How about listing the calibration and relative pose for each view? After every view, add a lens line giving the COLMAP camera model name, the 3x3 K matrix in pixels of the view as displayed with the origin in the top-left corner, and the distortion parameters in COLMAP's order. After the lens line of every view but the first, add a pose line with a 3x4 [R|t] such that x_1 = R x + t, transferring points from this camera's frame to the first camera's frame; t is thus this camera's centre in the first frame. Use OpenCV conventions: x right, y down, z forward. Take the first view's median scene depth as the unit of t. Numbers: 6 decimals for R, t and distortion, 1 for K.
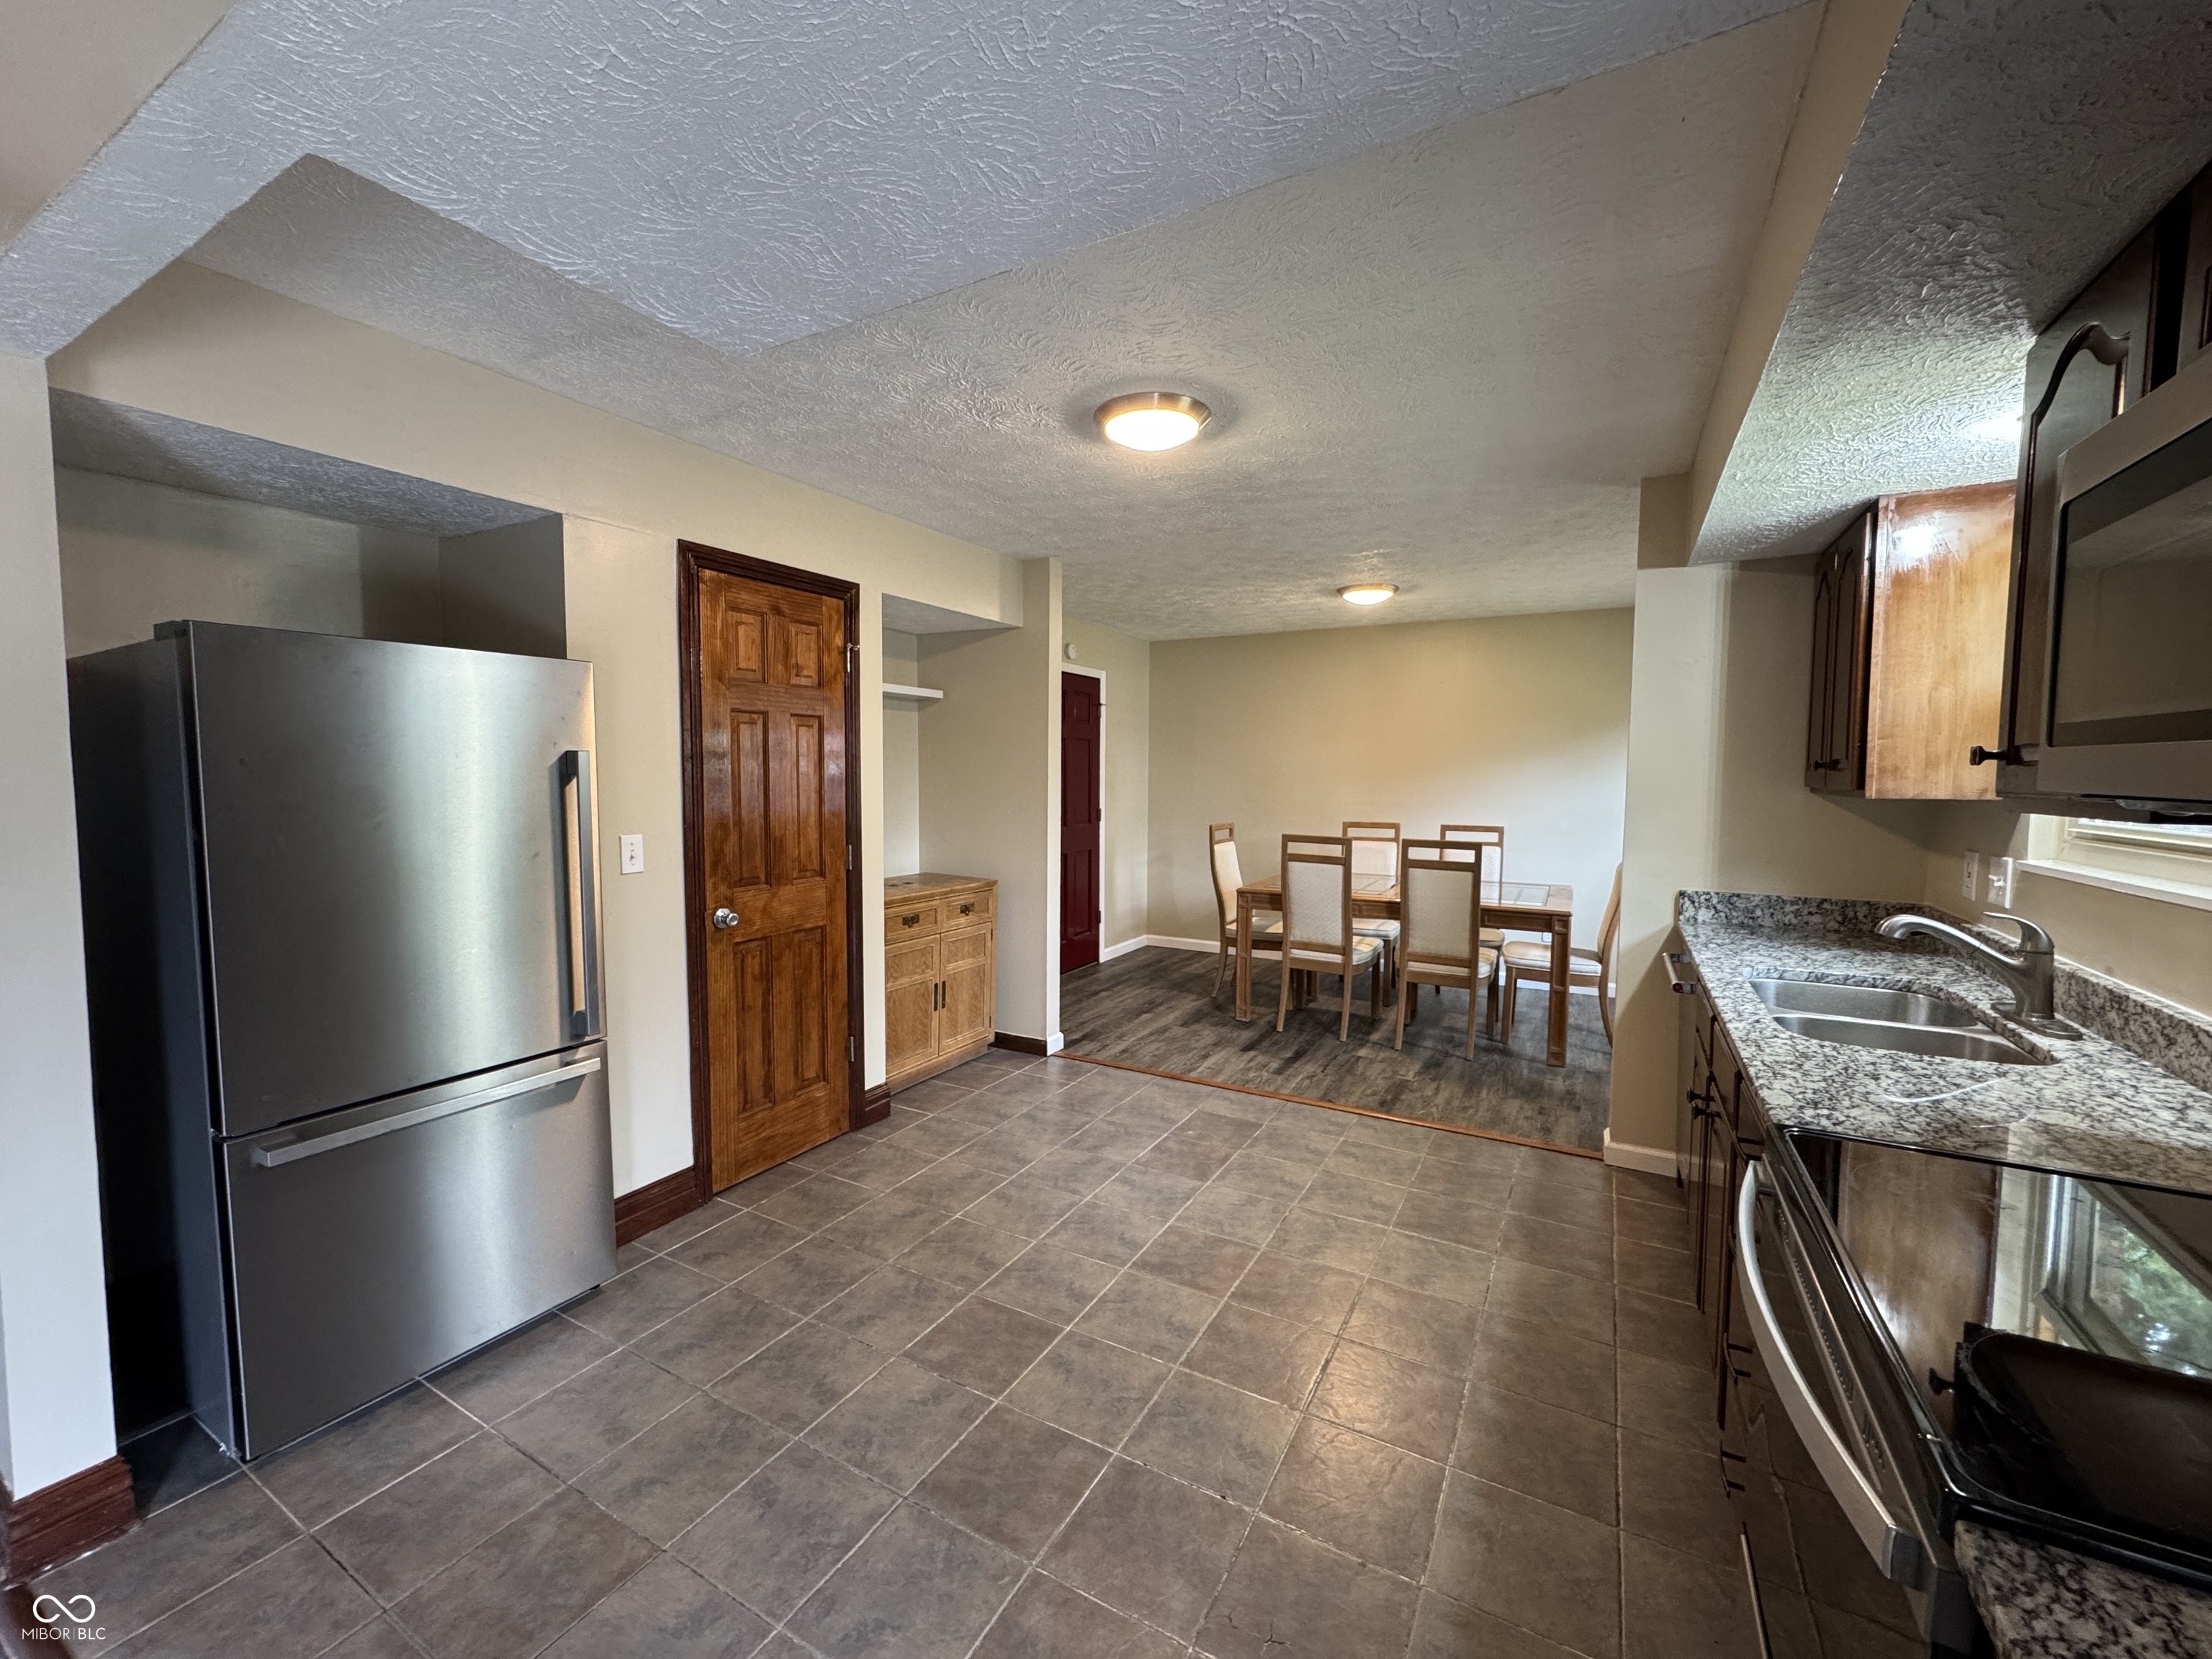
lens RADIAL K [[885.2, 0, 1107.7], [0, 885.2, 831.1], [0, 0, 1]] dist [-0.003597, -0.002636]
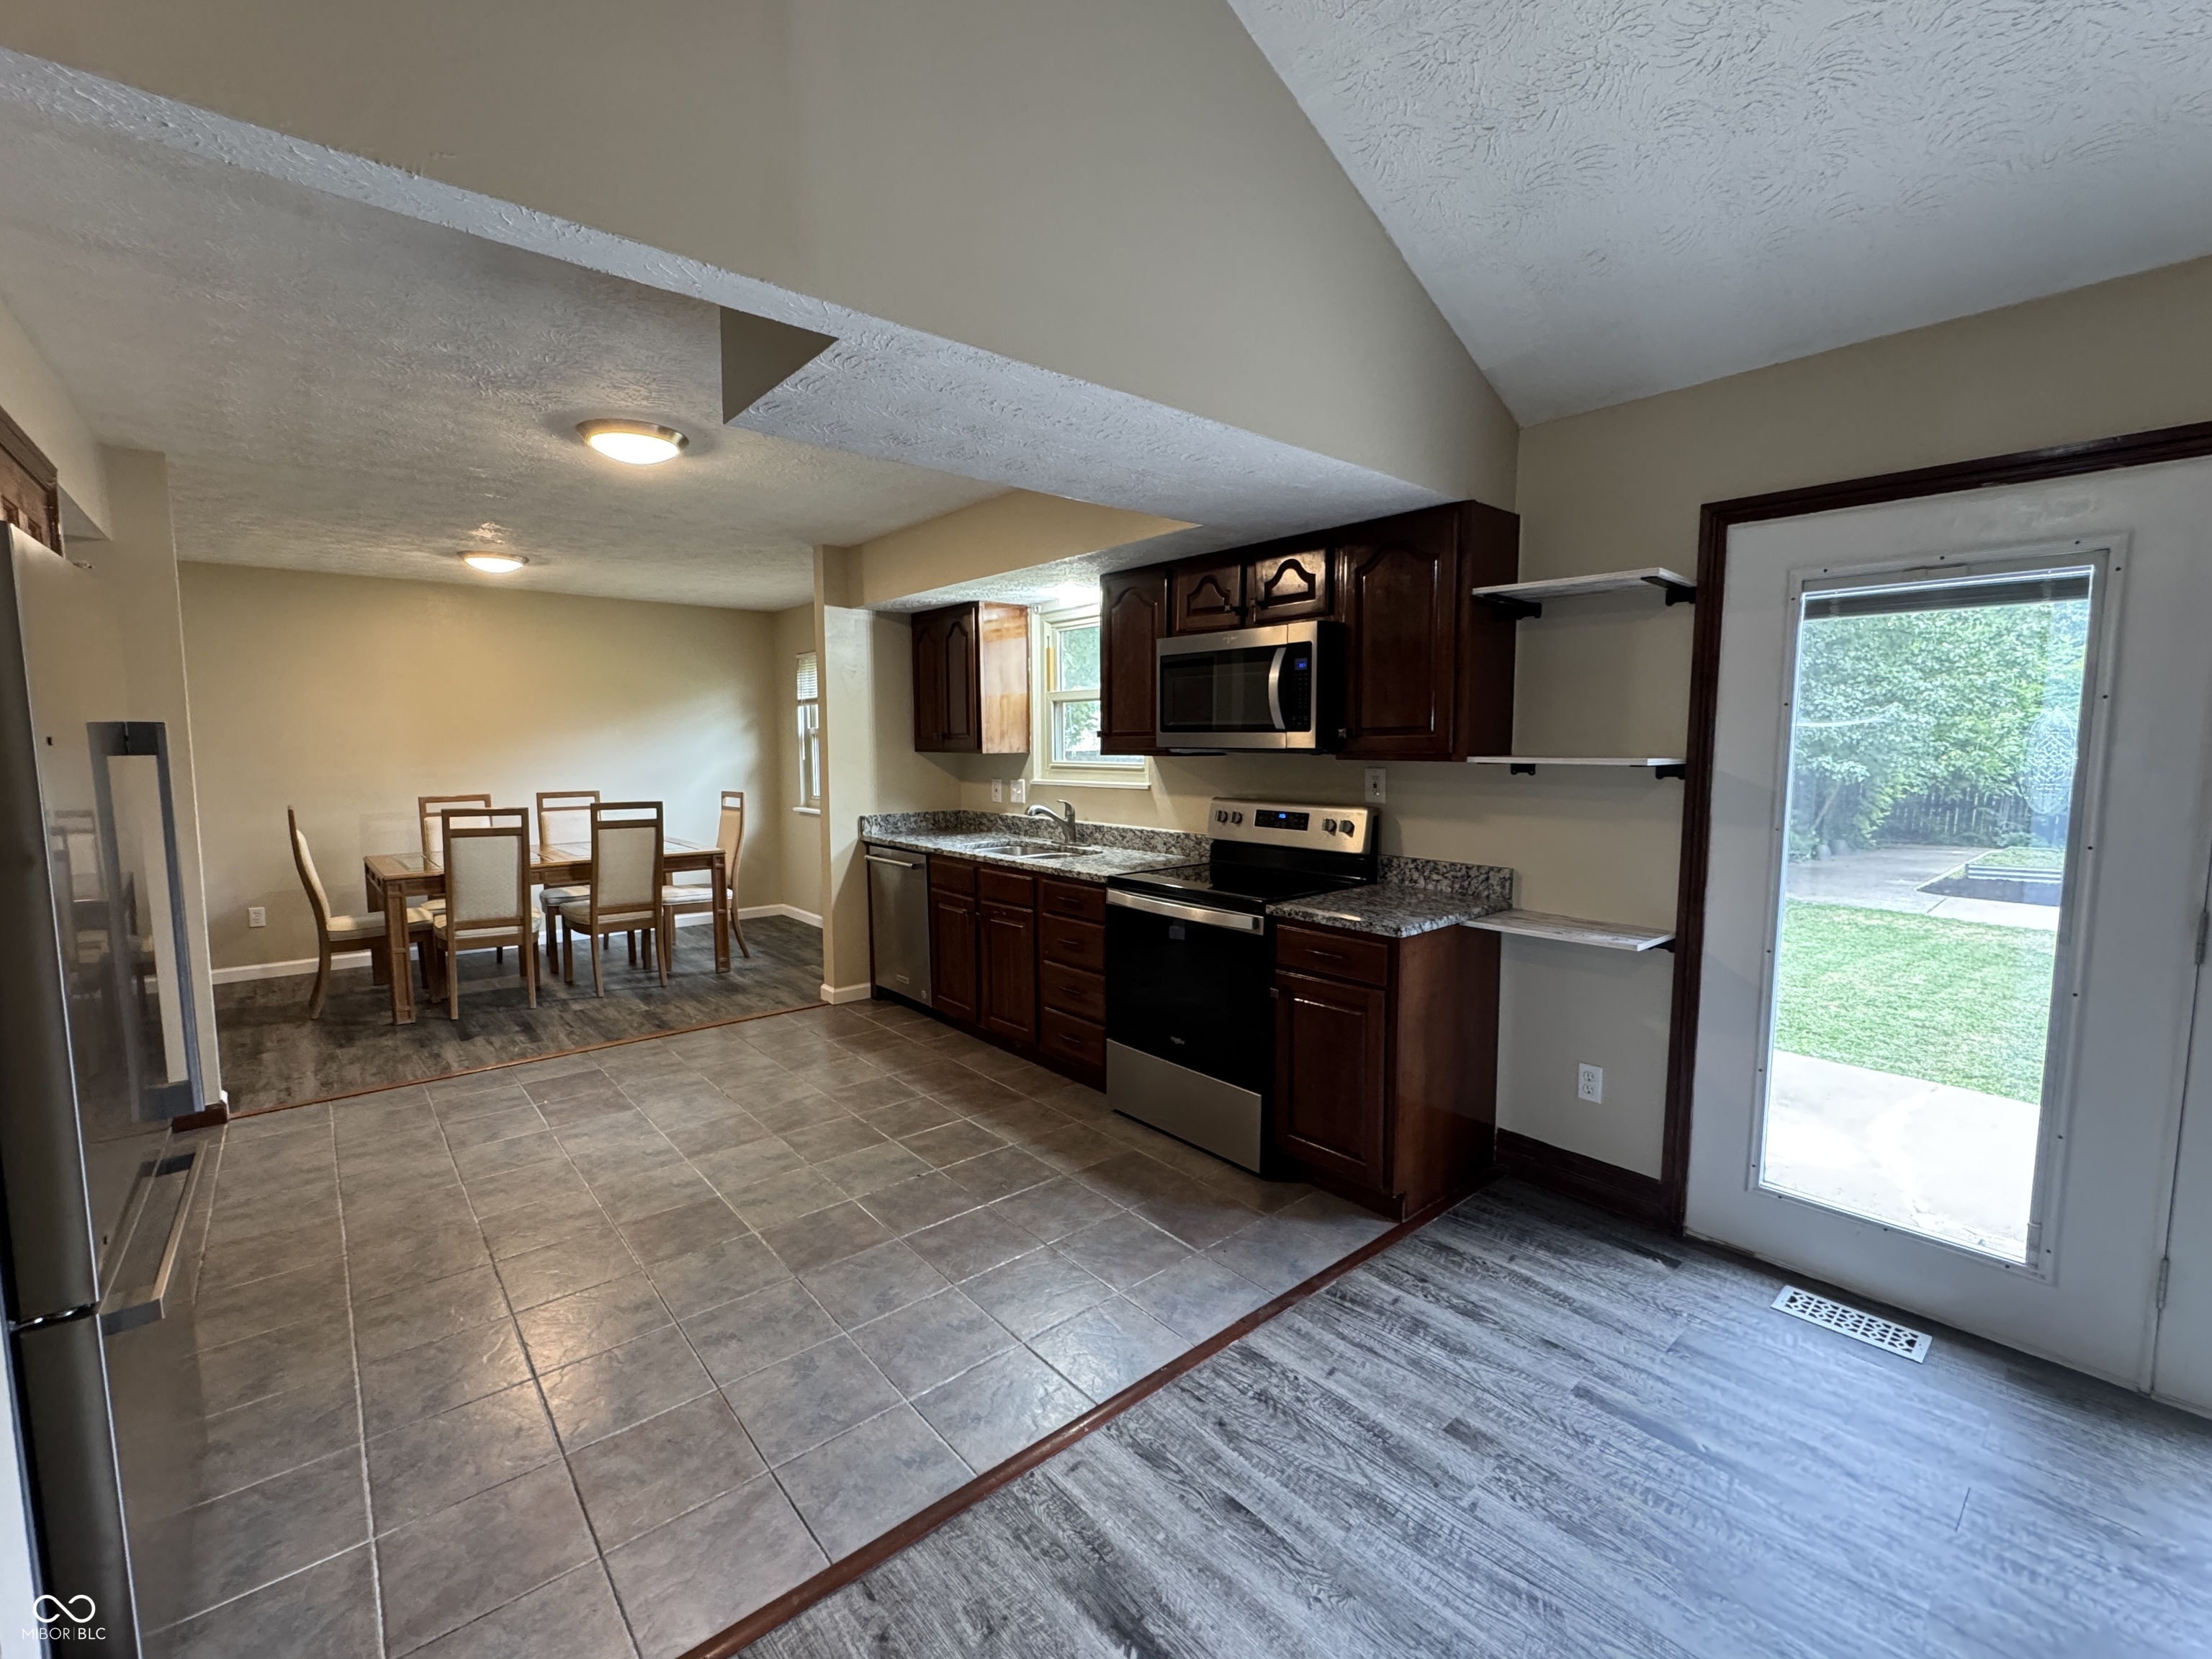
lens RADIAL K [[940.0, 0, 1106.8], [0, 940.0, 836.5], [0, 0, 1]] dist [-0.000579, -0.000232]
pose [[0.337233, -0.100796, 0.936010, -0.659115], [0.066537, 0.994317, 0.083103, -0.005383], [-0.939067, 0.034254, 0.342023, 0.014600]]
